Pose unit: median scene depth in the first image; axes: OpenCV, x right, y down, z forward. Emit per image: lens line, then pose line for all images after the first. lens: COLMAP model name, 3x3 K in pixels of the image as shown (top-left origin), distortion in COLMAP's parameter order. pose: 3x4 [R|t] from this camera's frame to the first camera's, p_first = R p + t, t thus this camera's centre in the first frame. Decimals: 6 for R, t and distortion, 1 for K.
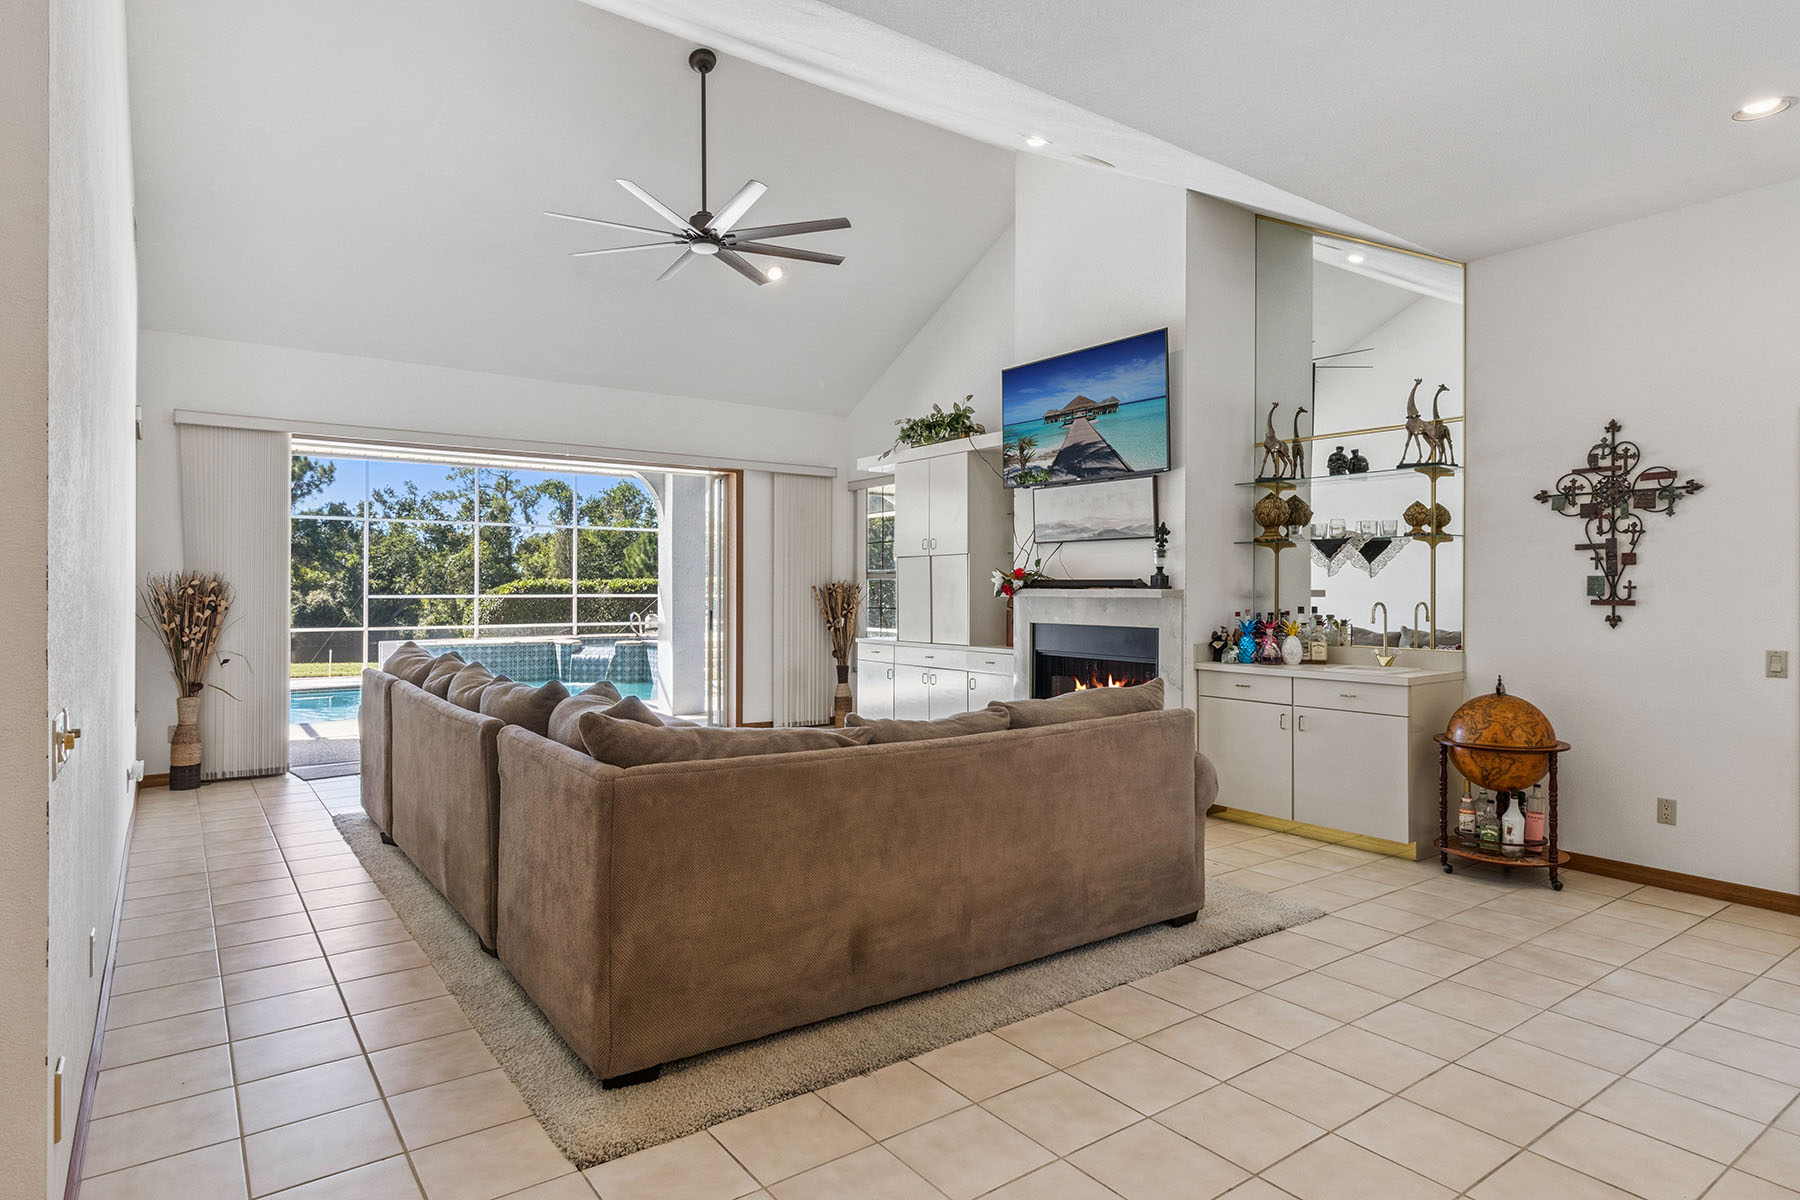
lens RADIAL K [[1005.7, 0, 903.6], [0, 1005.7, 588.2], [0, 0, 1]] dist [0.001914, 0.000881]
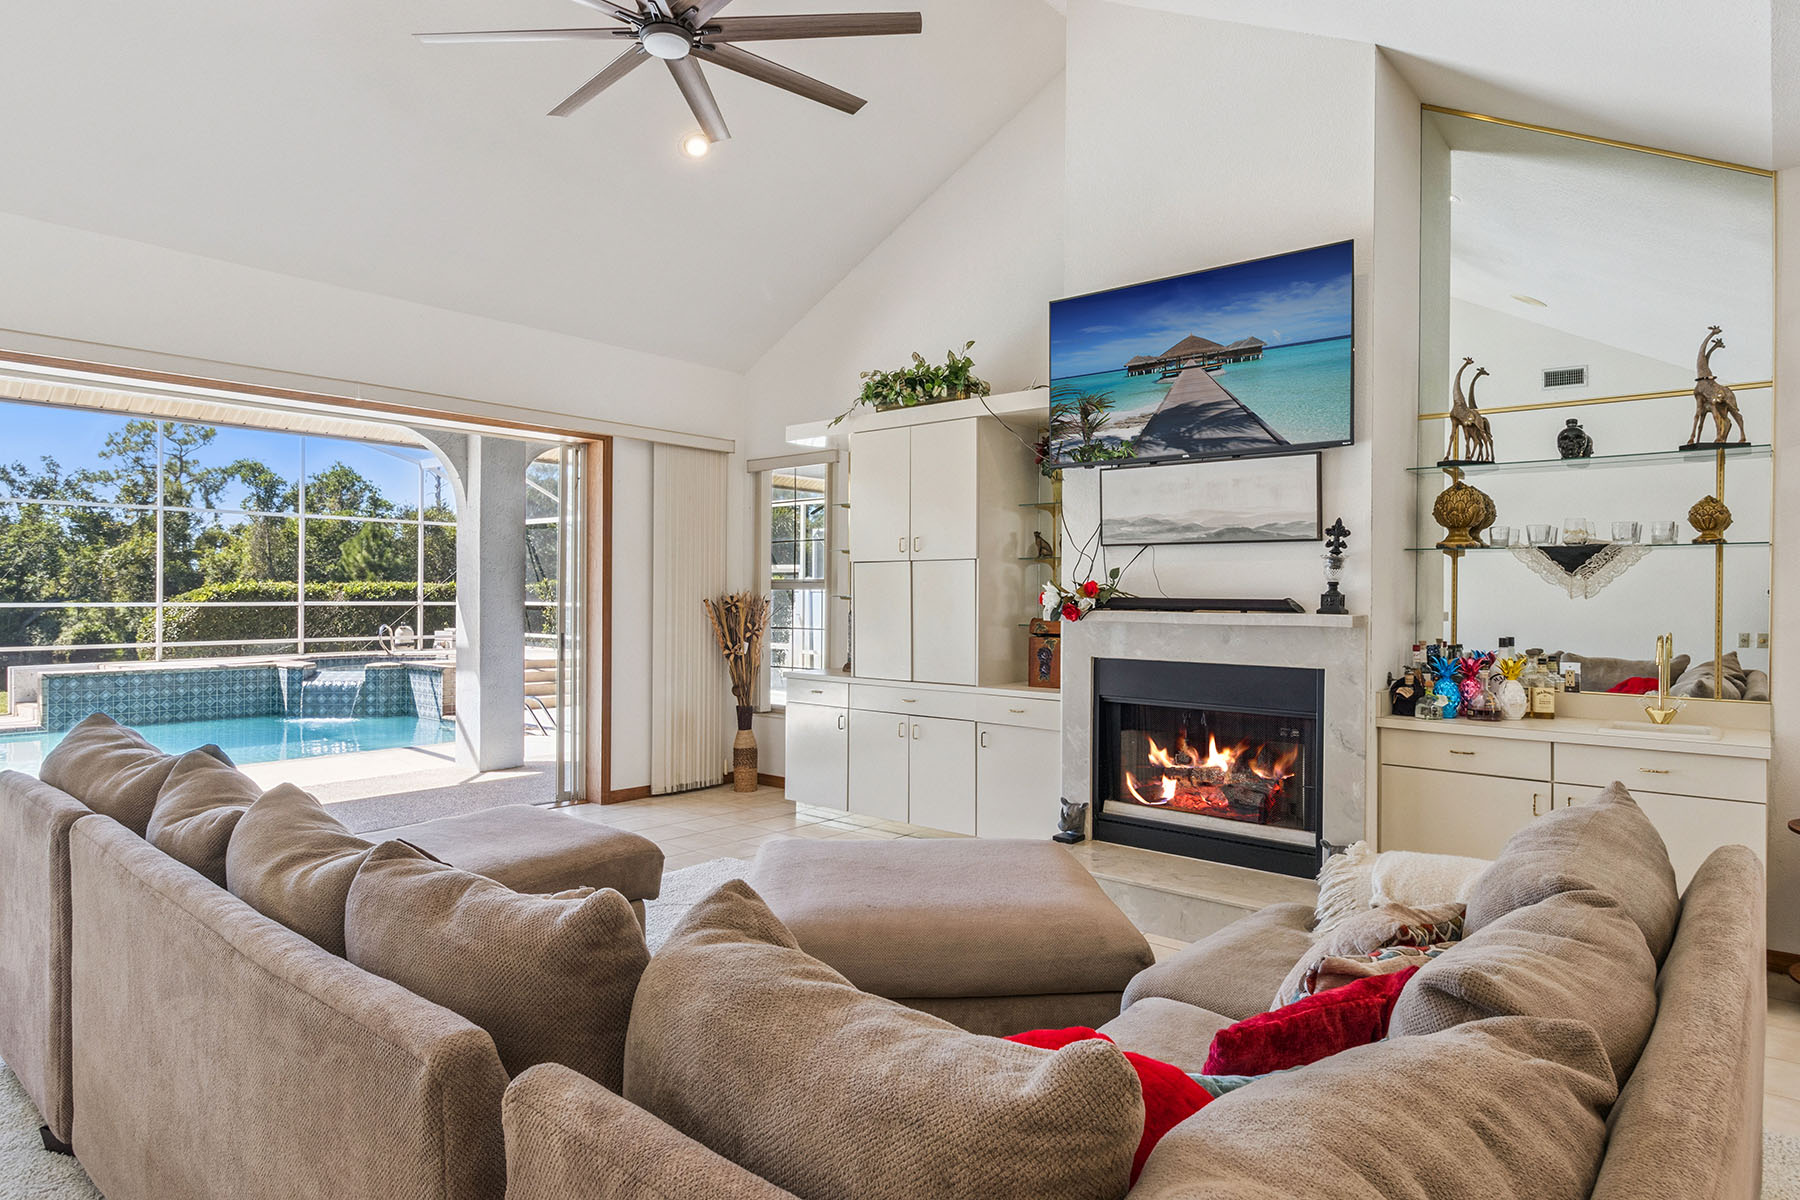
lens RADIAL K [[1032.3, 0, 894.2], [0, 1032.3, 594.1], [0, 0, 1]] dist [0.004437, -0.002677]
pose [[0.973296, 0.003482, 0.229526, -0.156025], [-0.004260, 0.999987, 0.002896, -0.010387], [-0.229513, -0.003796, 0.973298, 0.280689]]
